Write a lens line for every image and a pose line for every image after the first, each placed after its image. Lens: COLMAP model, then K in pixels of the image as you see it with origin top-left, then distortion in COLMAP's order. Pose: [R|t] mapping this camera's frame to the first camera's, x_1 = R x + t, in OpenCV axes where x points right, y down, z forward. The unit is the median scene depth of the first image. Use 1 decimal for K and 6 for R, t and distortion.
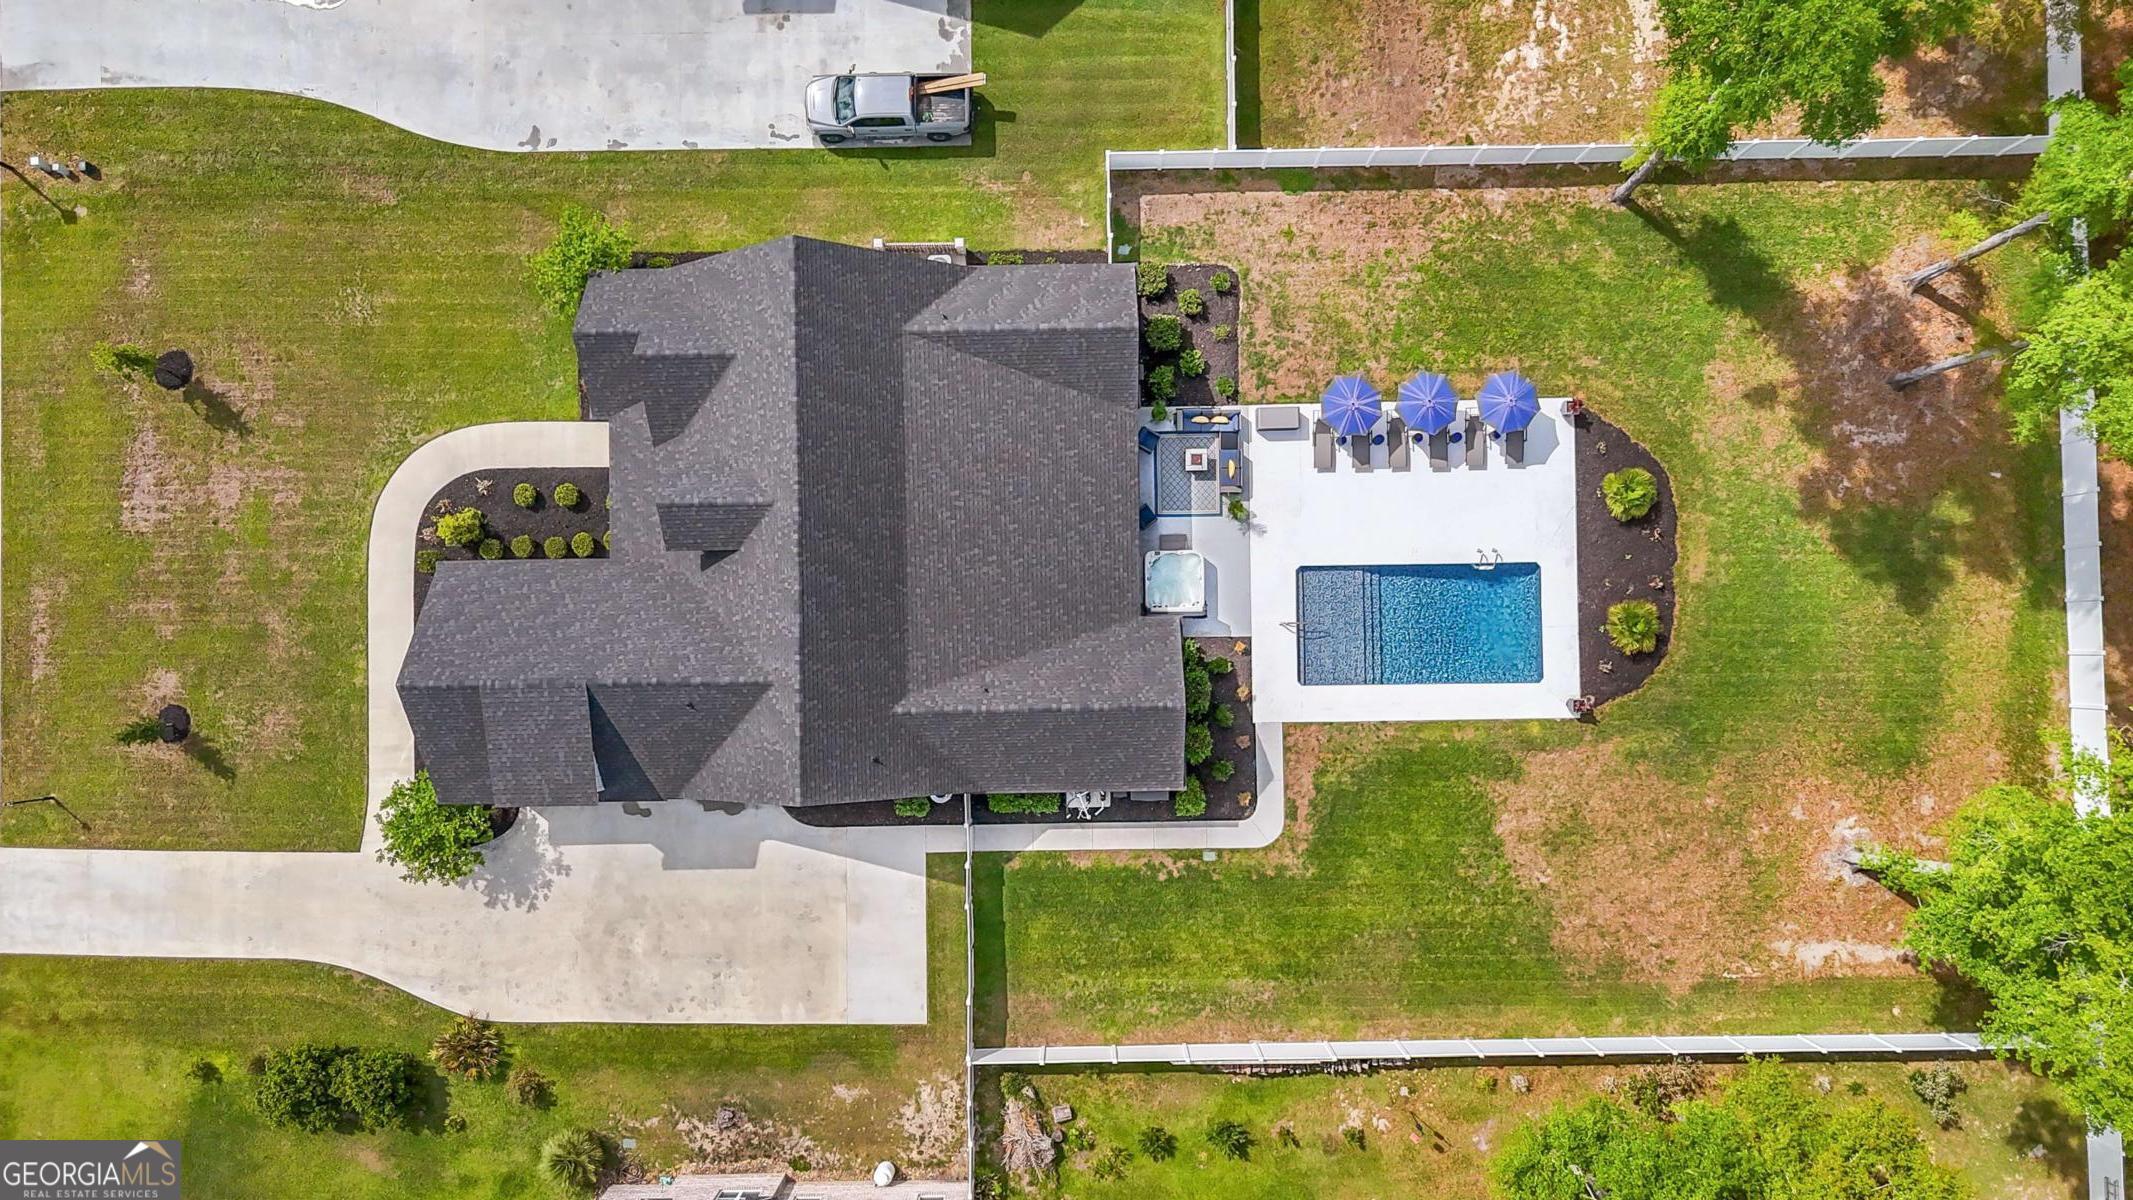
lens RADIAL K [[1558.0, 0, 1074.5], [0, 1558.0, 597.3], [0, 0, 1]] dist [0.083315, -0.093616]
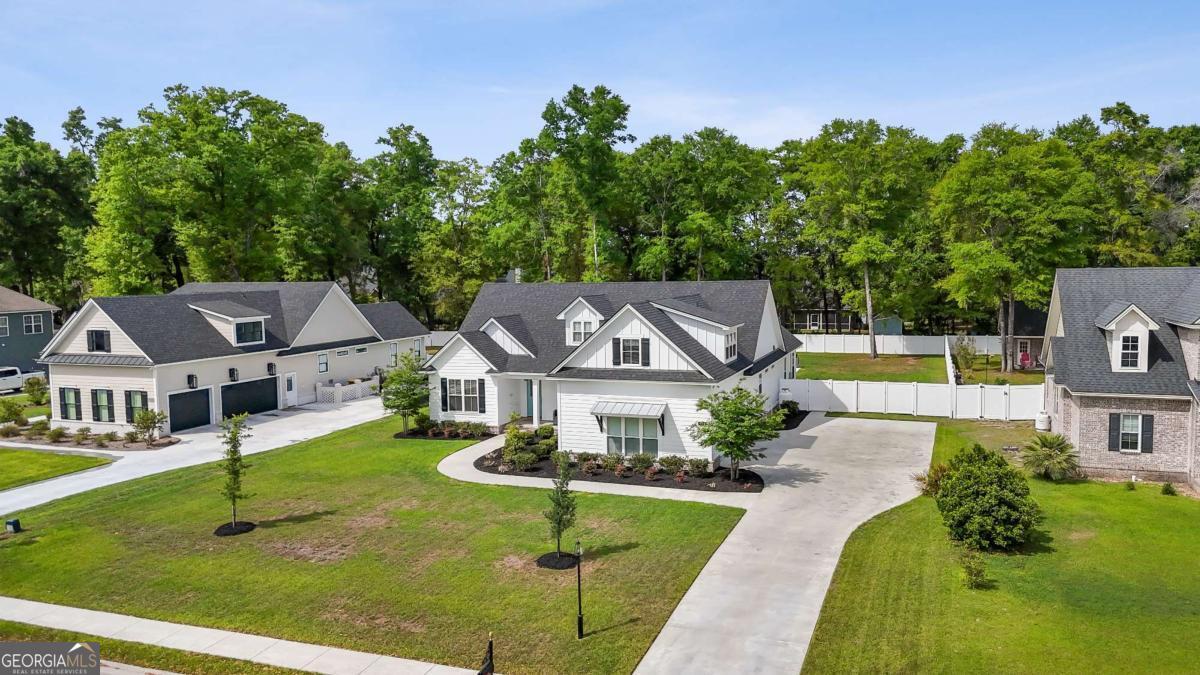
lens RADIAL K [[876.5, 0, 604.5], [0, 876.5, 336.0], [0, 0, 1]] dist [0.083315, -0.093616]
pose [[0.368132, -0.084972, 0.925883, -0.995525], [0.929749, 0.026404, -0.367246, 0.278070], [0.006759, 0.996033, 0.088722, 0.831103]]
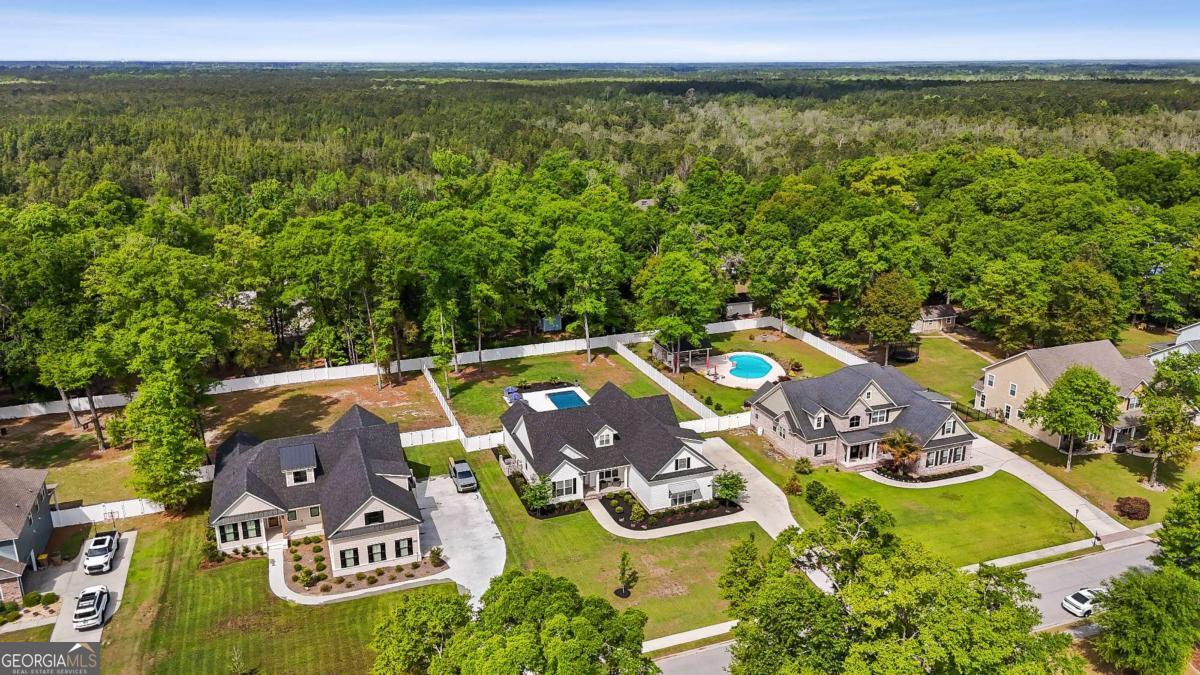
lens RADIAL K [[876.5, 0, 604.5], [0, 876.5, 336.0], [0, 0, 1]] dist [0.083315, -0.093616]
pose [[-0.334895, -0.279714, 0.899781, -1.687344], [0.942199, -0.088954, 0.323030, -0.579020], [-0.010317, 0.955954, 0.293337, 0.214609]]
